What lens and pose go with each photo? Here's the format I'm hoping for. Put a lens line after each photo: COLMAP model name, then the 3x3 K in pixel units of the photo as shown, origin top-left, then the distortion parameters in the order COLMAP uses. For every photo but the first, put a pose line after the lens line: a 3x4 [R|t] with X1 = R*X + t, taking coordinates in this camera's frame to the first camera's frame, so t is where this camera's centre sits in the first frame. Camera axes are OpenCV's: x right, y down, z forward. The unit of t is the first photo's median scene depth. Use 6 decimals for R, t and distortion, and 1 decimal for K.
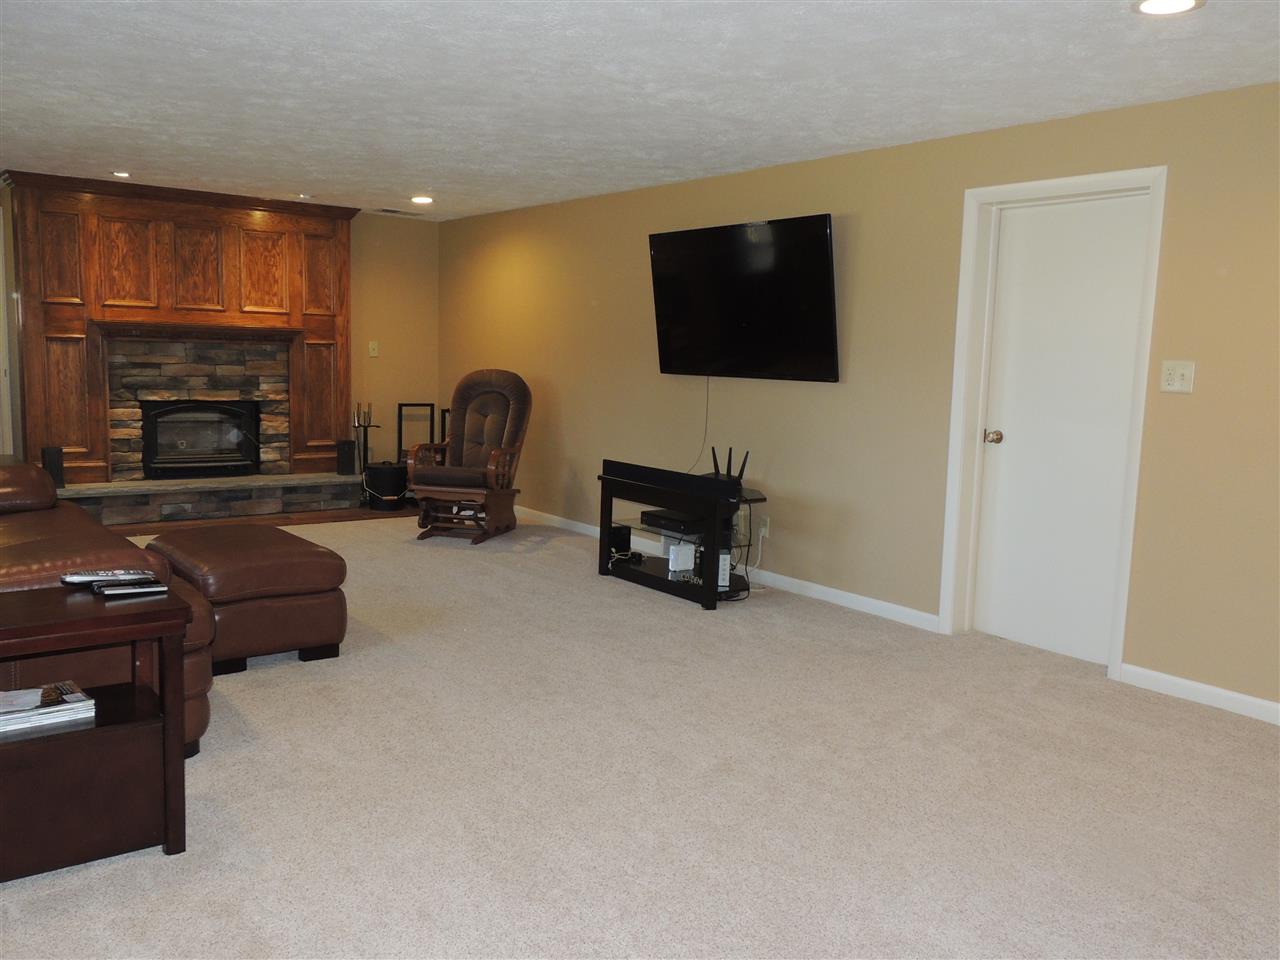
lens RADIAL K [[1035.7, 0, 640.0], [0, 1035.7, 480.0], [0, 0, 1]] dist [0.000943, -0.001302]
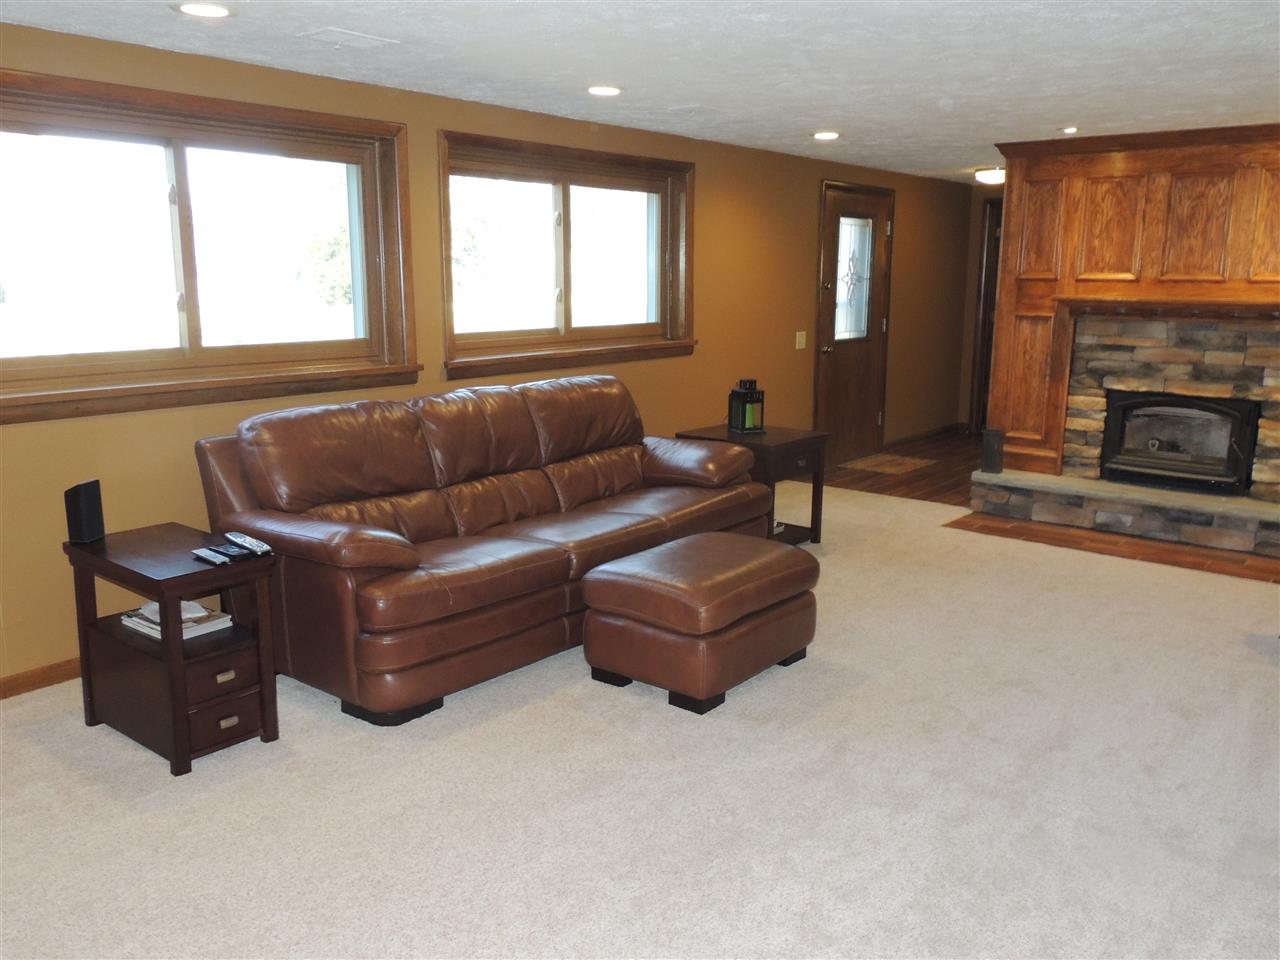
lens RADIAL K [[1035.7, 0, 640.0], [0, 1035.7, 480.0], [0, 0, 1]] dist [0.000943, -0.001302]
pose [[0.238735, 0.159088, -0.957965, 0.266269], [-0.123929, 0.983414, 0.132430, -0.067847], [0.963144, 0.087104, 0.254491, 0.410588]]
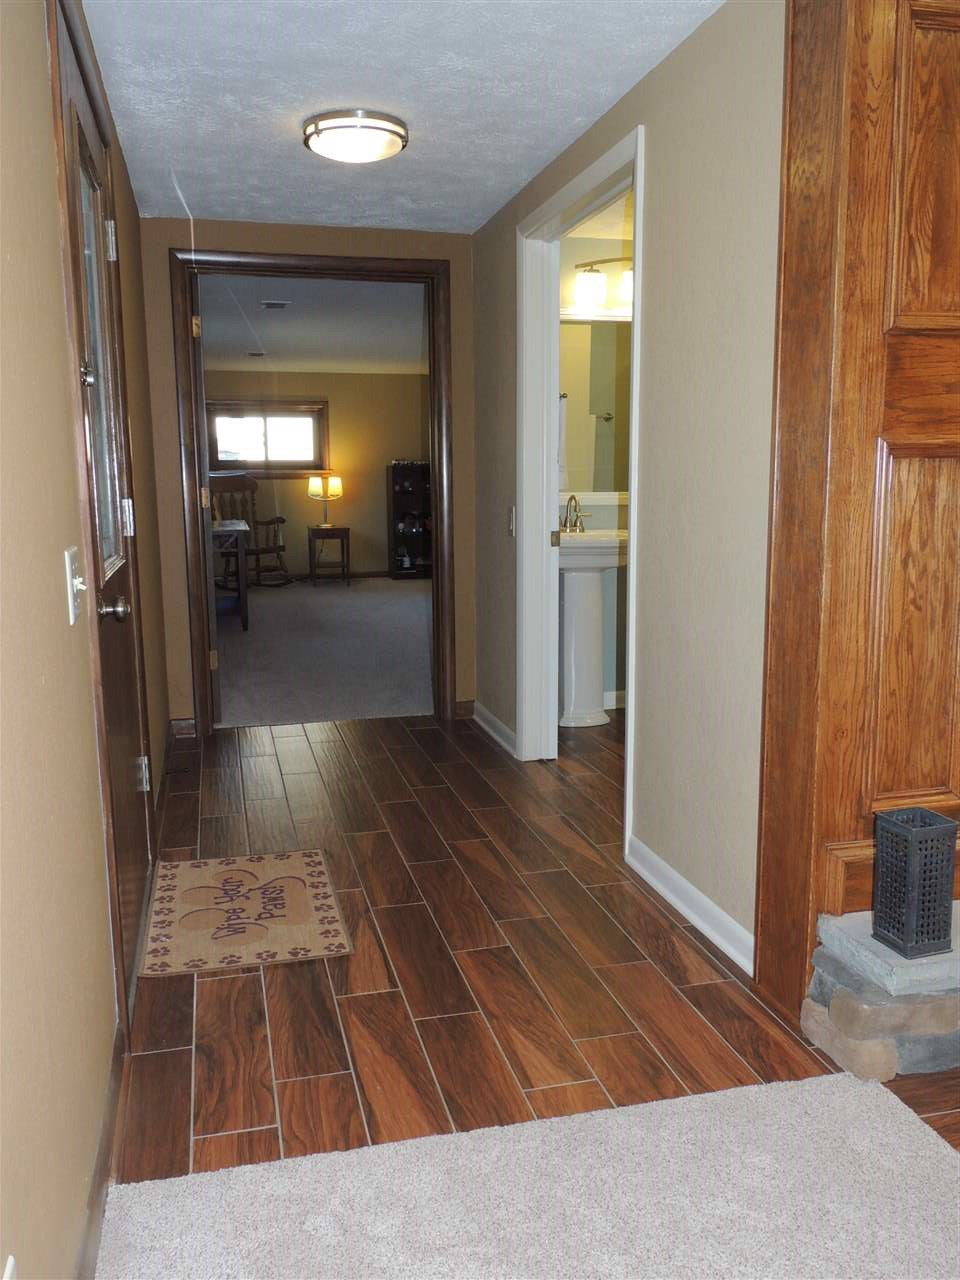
lens RADIAL K [[1035.7, 0, 480.0], [0, 1035.7, 640.0], [0, 0, 1]] dist [0.000943, -0.001302]
pose [[0.917576, 0.021964, -0.396954, -0.528642], [-0.012719, 0.999583, 0.025906, -0.082084], [0.397357, -0.018722, 0.917473, 0.632080]]
